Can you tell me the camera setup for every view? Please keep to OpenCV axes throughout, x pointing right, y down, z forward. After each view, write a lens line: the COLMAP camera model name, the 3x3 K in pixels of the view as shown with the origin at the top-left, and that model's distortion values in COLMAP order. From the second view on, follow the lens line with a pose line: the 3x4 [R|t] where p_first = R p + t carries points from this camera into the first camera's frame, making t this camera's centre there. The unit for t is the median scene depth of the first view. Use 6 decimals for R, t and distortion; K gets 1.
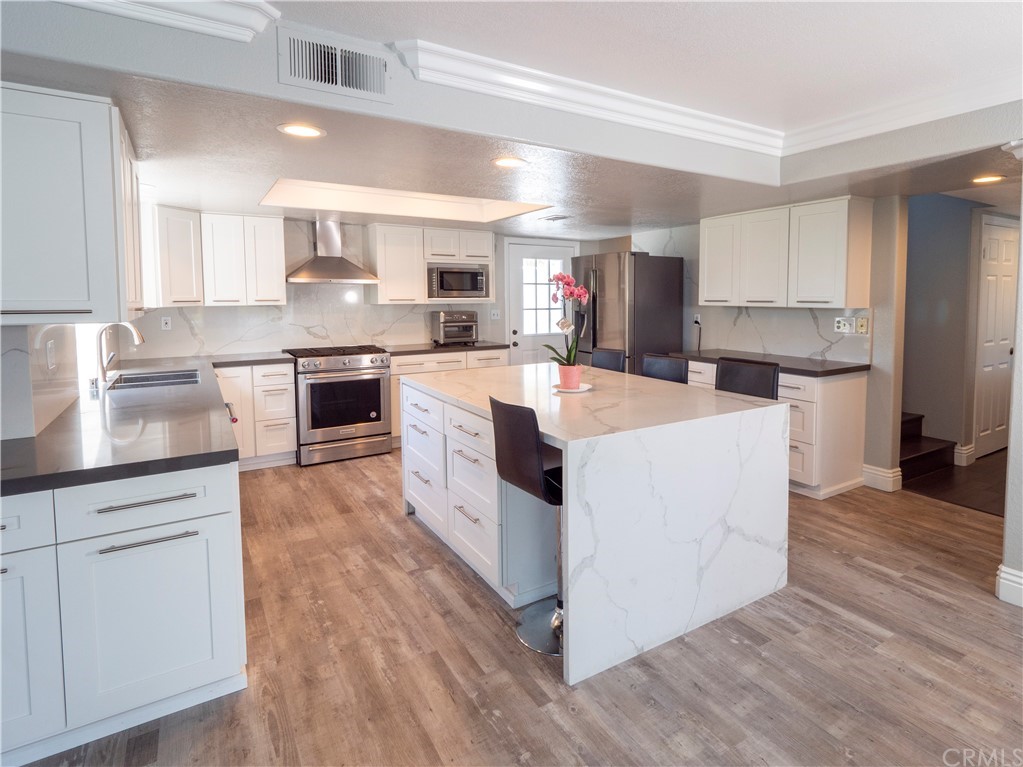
lens RADIAL K [[563.5, 0, 582.2], [0, 563.5, 331.3], [0, 0, 1]] dist [0.002621, -0.000818]
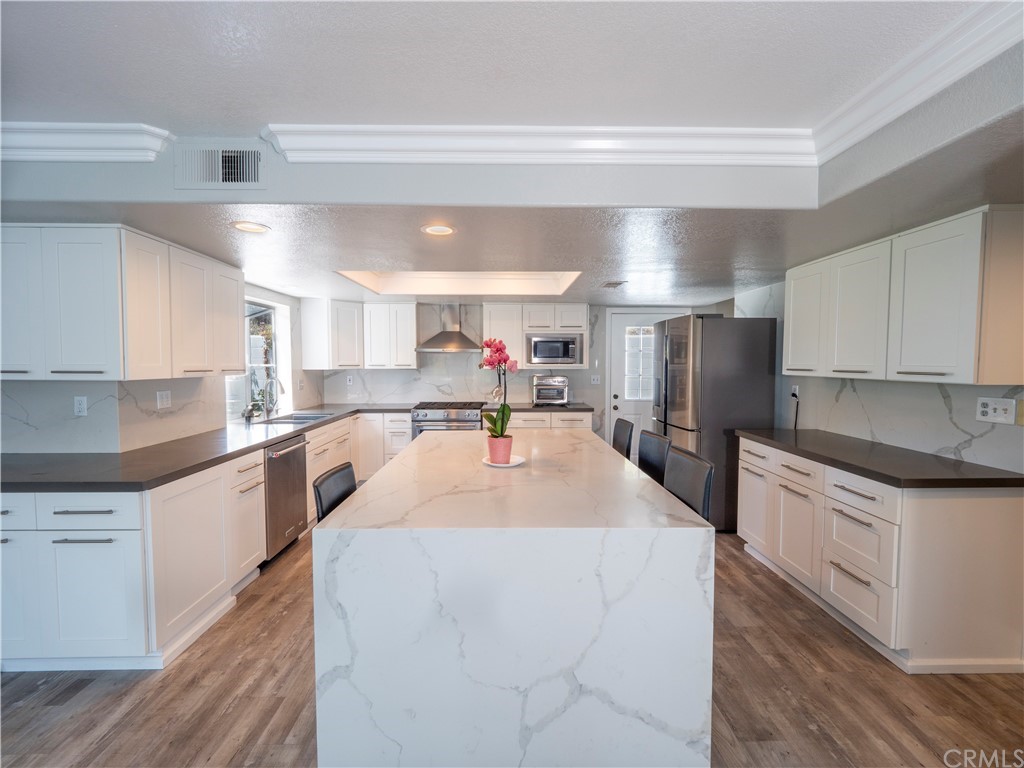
lens RADIAL K [[455.1, 0, 512.0], [0, 455.1, 384.0], [0, 0, 1]] dist [-0.007962, 0.001365]
pose [[0.834185, 0.030125, -0.550661, 0.414360], [-0.038029, 0.999272, -0.002943, -0.026656], [0.550172, 0.023397, 0.834724, 0.386530]]
